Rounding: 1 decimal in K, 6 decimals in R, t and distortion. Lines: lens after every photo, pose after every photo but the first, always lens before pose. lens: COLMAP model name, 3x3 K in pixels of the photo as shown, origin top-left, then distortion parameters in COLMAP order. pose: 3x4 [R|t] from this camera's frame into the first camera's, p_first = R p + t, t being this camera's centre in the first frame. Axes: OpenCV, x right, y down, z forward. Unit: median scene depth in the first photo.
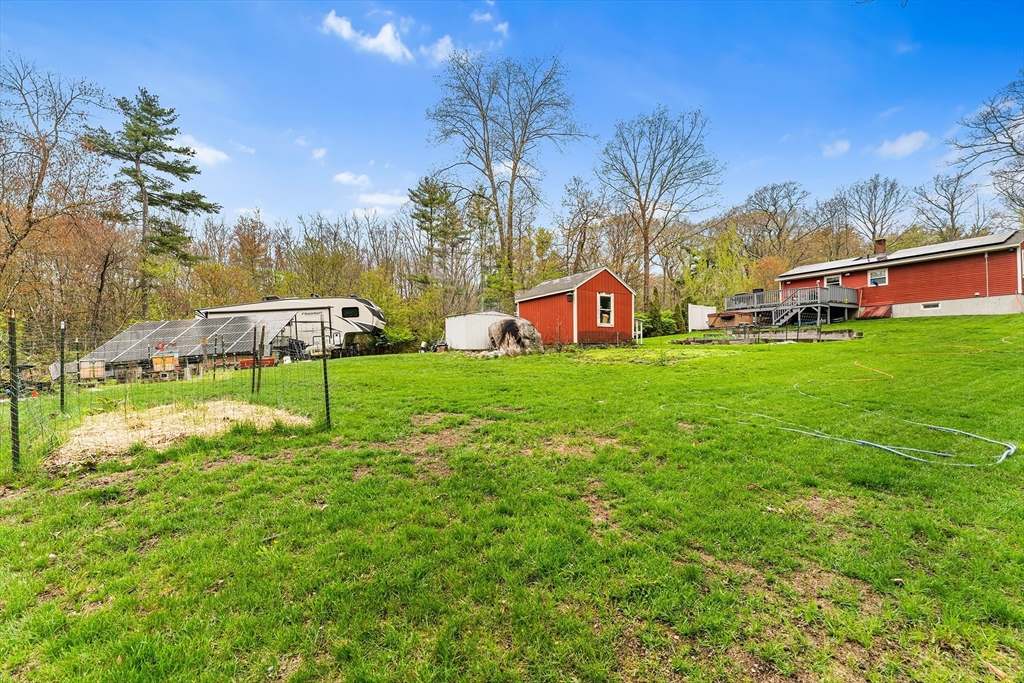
lens RADIAL K [[418.3, 0, 510.7], [0, 418.3, 343.6], [0, 0, 1]] dist [-0.001011, -0.000073]
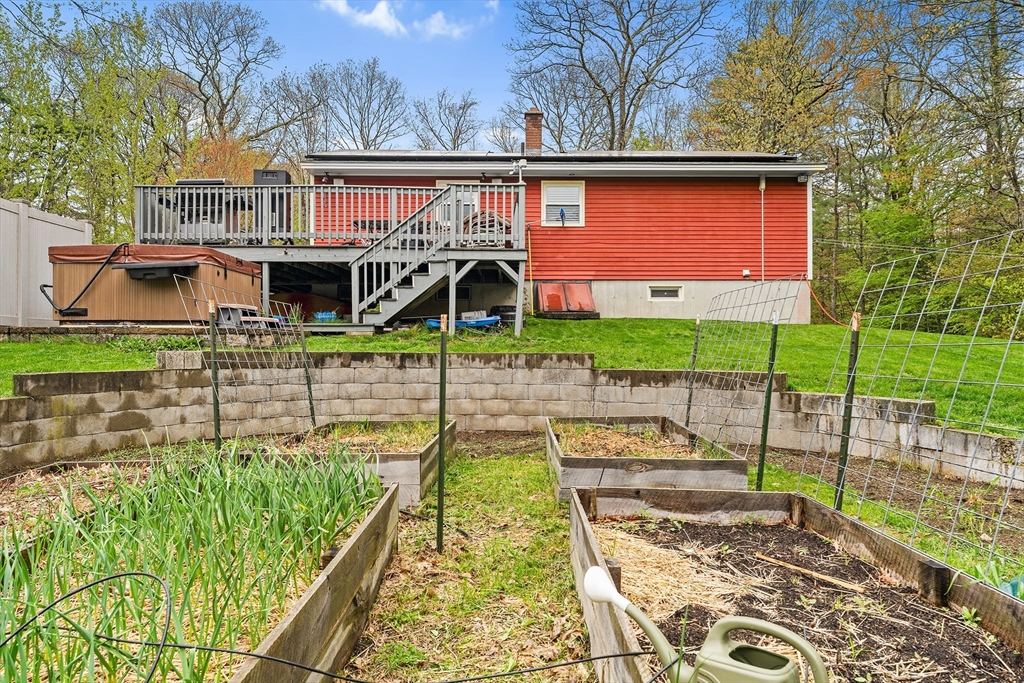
lens RADIAL K [[694.3, 0, 512.0], [0, 694.3, 341.5], [0, 0, 1]] dist [0.002497, 0.000501]
pose [[0.499677, 0.013714, 0.866103, 0.343372], [-0.025487, 0.999675, -0.001124, -0.037041], [-0.865837, -0.021513, 0.499864, 0.747168]]
